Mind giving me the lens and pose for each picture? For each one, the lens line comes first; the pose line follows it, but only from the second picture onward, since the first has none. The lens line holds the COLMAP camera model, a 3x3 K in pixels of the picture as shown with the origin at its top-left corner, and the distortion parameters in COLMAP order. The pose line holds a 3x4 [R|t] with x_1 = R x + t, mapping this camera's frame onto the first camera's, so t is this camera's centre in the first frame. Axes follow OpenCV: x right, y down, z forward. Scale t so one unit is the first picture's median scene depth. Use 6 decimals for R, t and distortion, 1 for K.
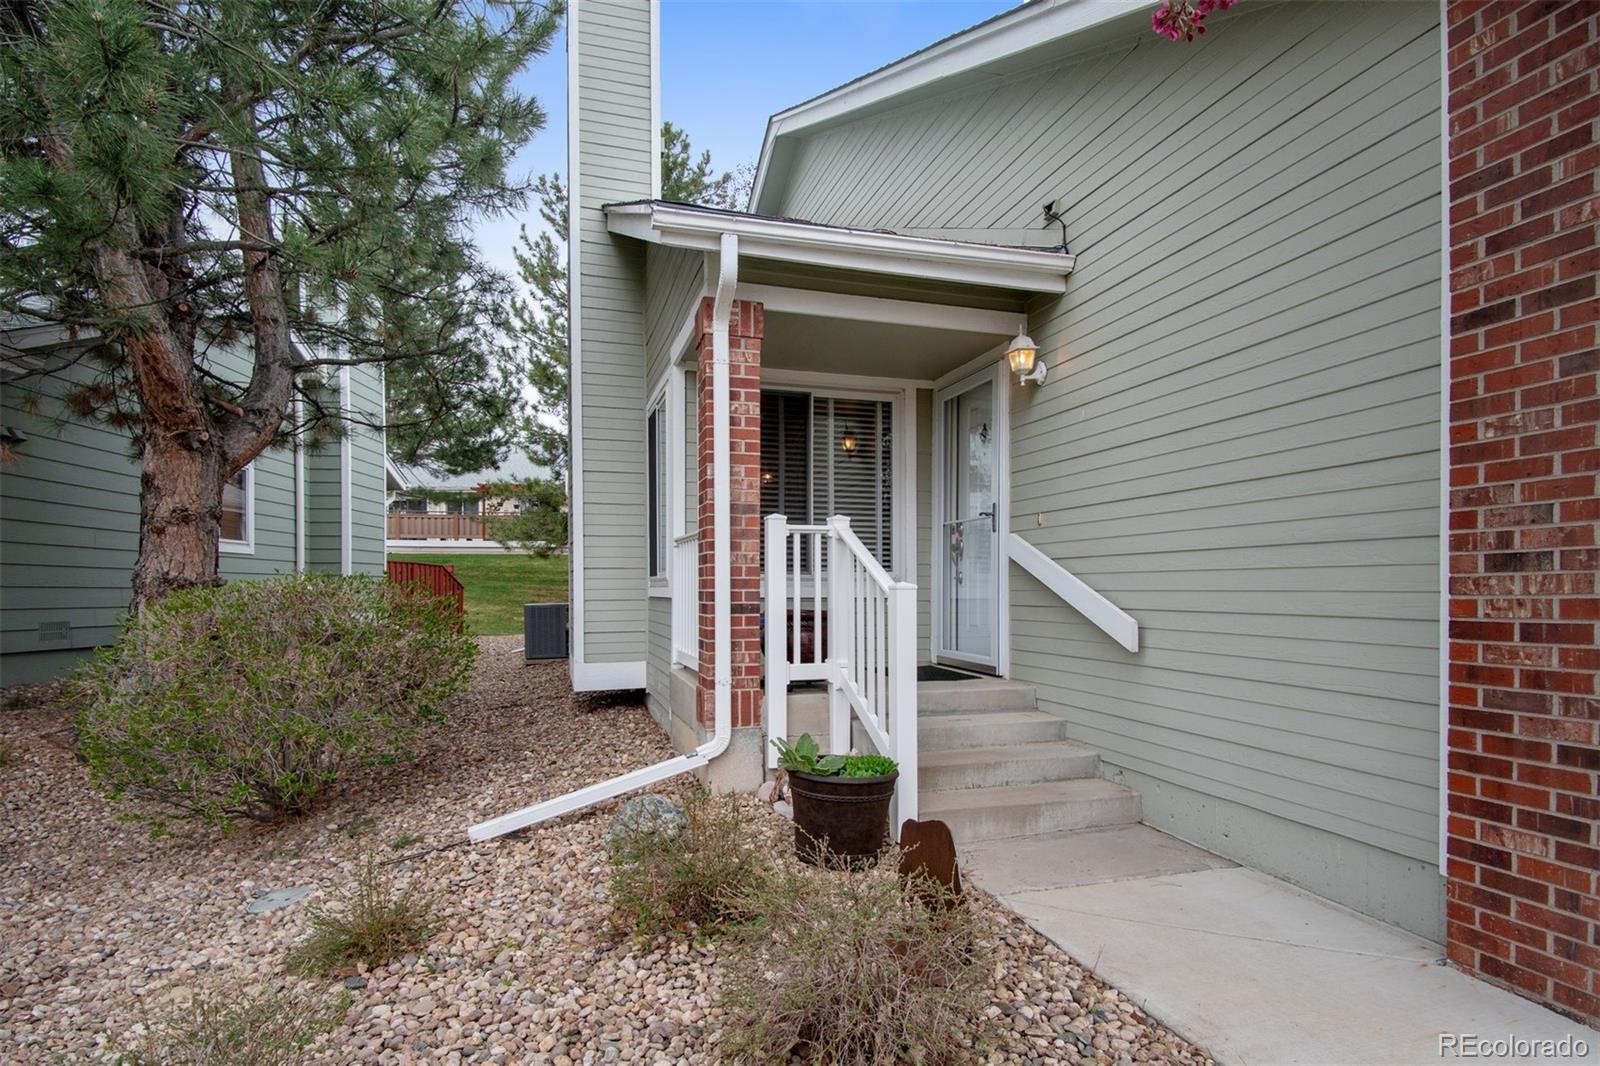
lens RADIAL K [[873.5, 0, 805.6], [0, 873.5, 594.1], [0, 0, 1]] dist [-0.000902, -0.002114]
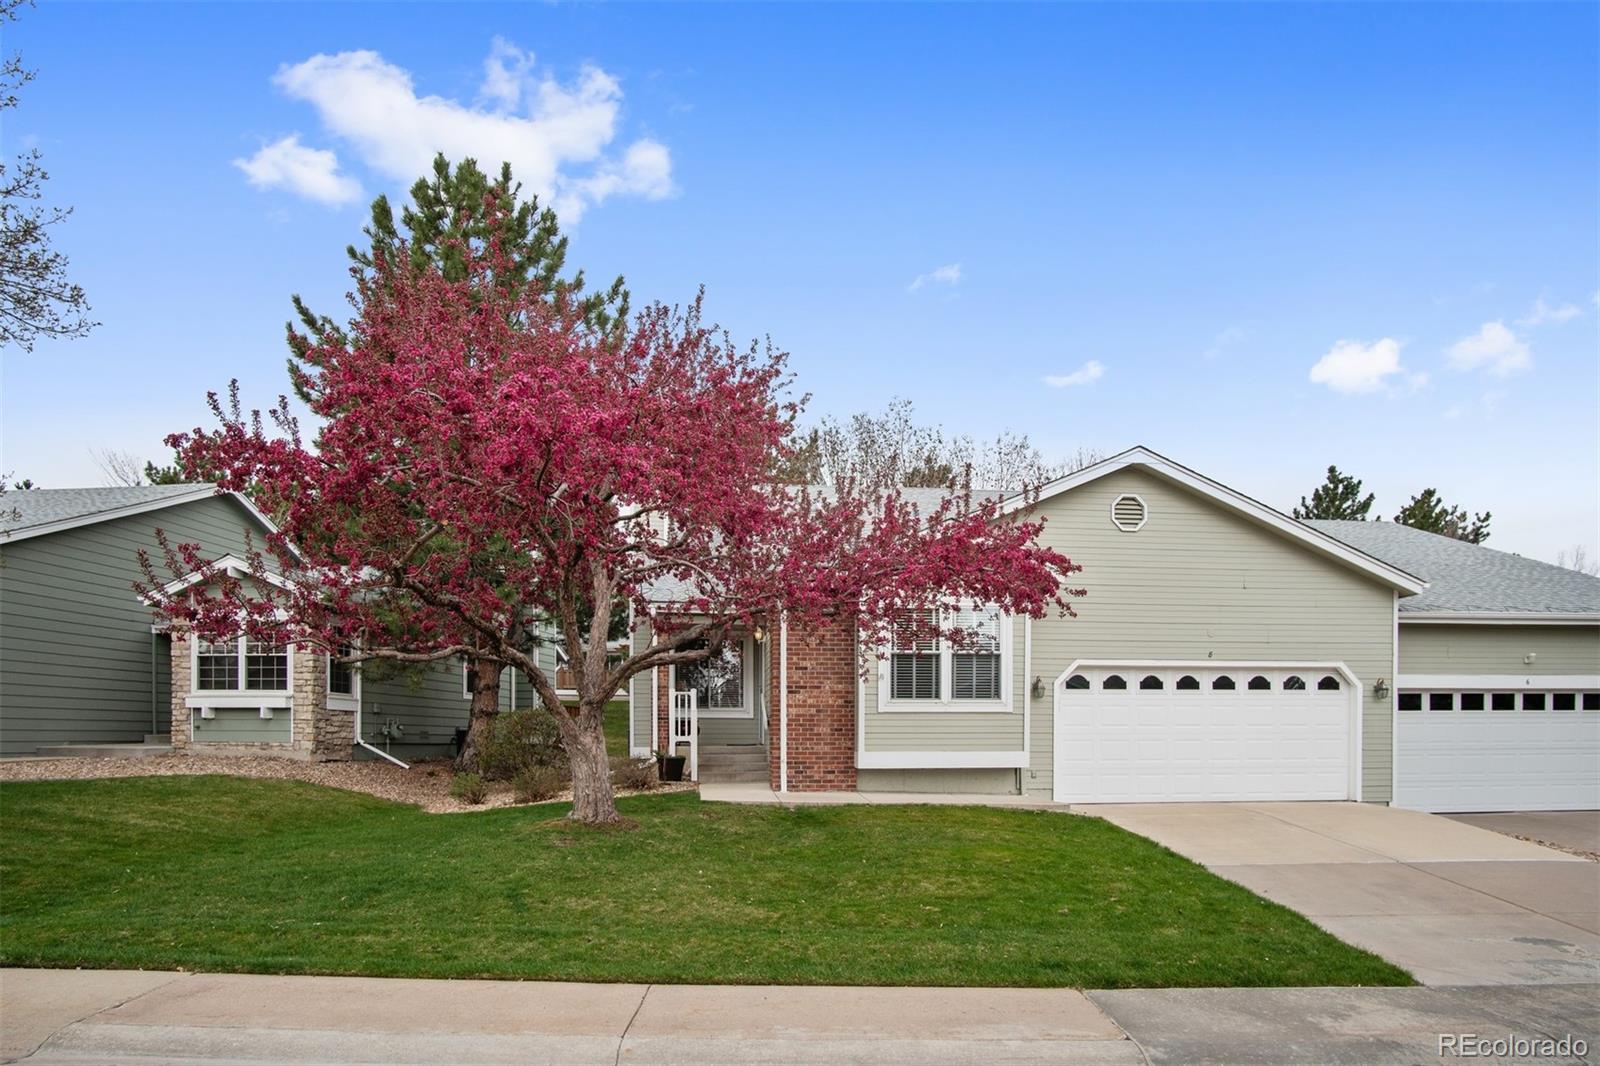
lens RADIAL K [[853.8, 0, 800.0], [0, 853.8, 533.0], [0, 0, 1]] dist [-0.014533, -0.001279]
pose [[0.986439, -0.035714, -0.160196, 0.983965], [-0.003440, 0.971326, -0.237725, 0.101065], [0.164093, 0.235052, 0.958031, -2.169172]]
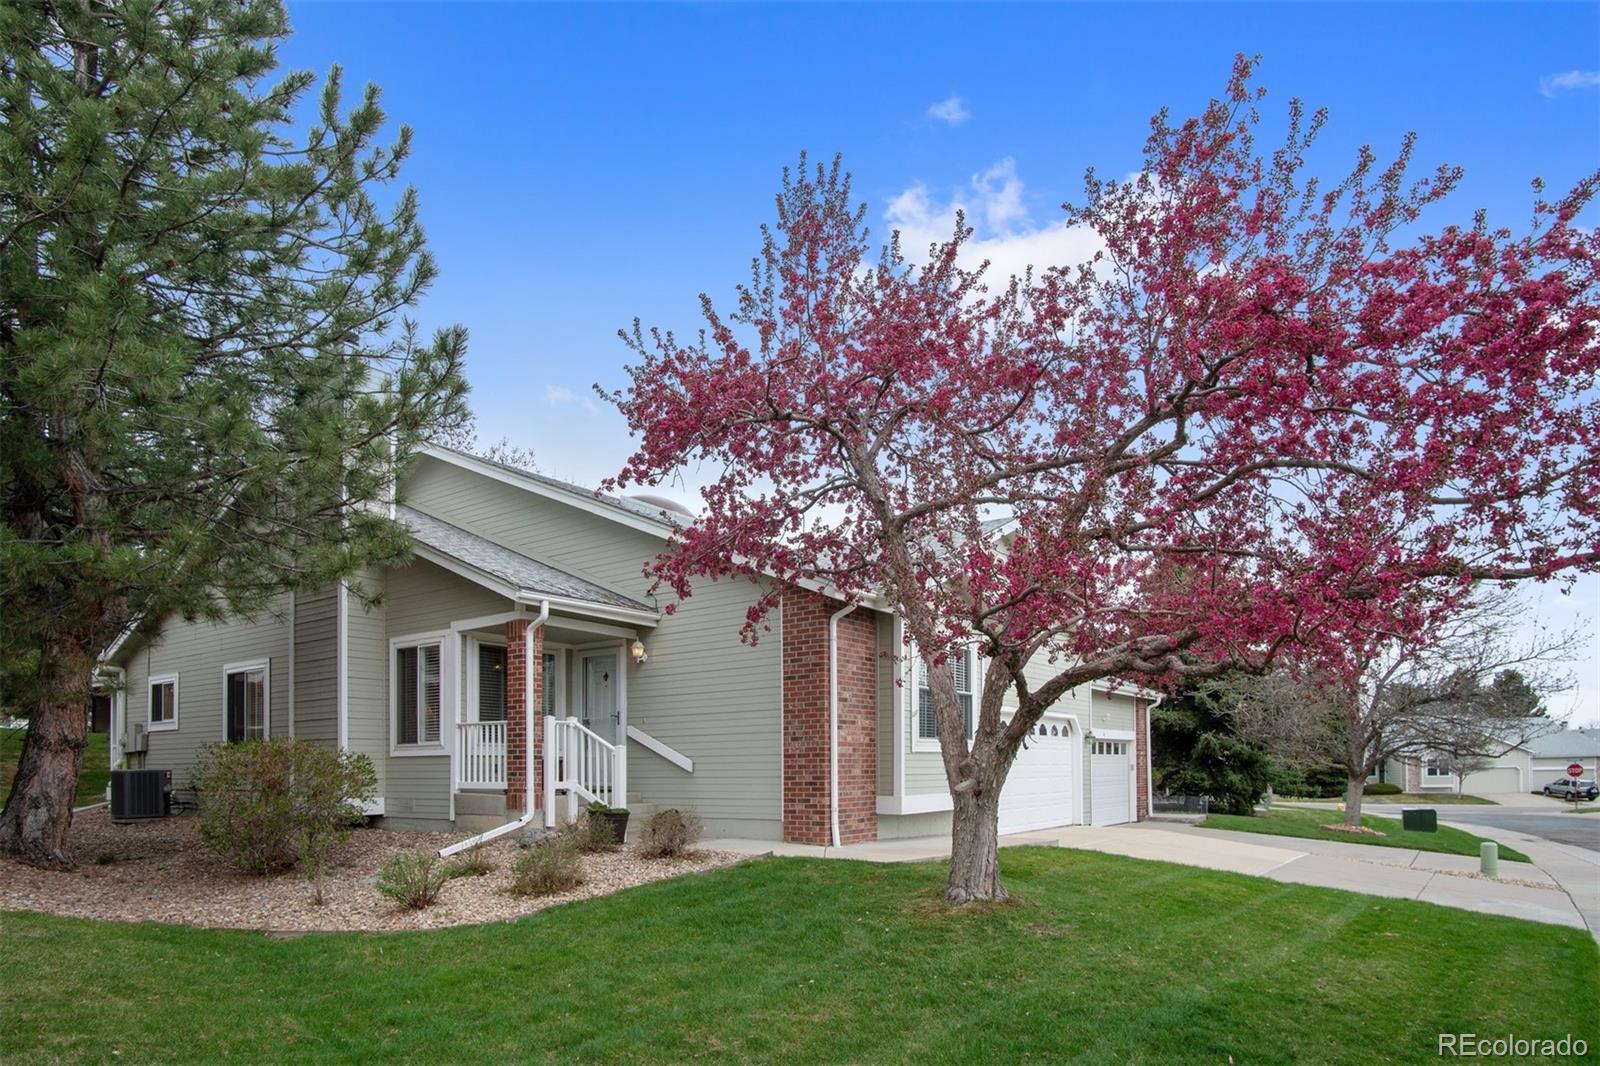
lens RADIAL K [[853.8, 0, 800.0], [0, 853.8, 533.0], [0, 0, 1]] dist [-0.014533, -0.001279]
pose [[0.786328, 0.158021, 0.597259, -0.979224], [0.012385, 0.962510, -0.270964, 0.066715], [-0.617685, 0.220464, 0.754891, -1.280037]]
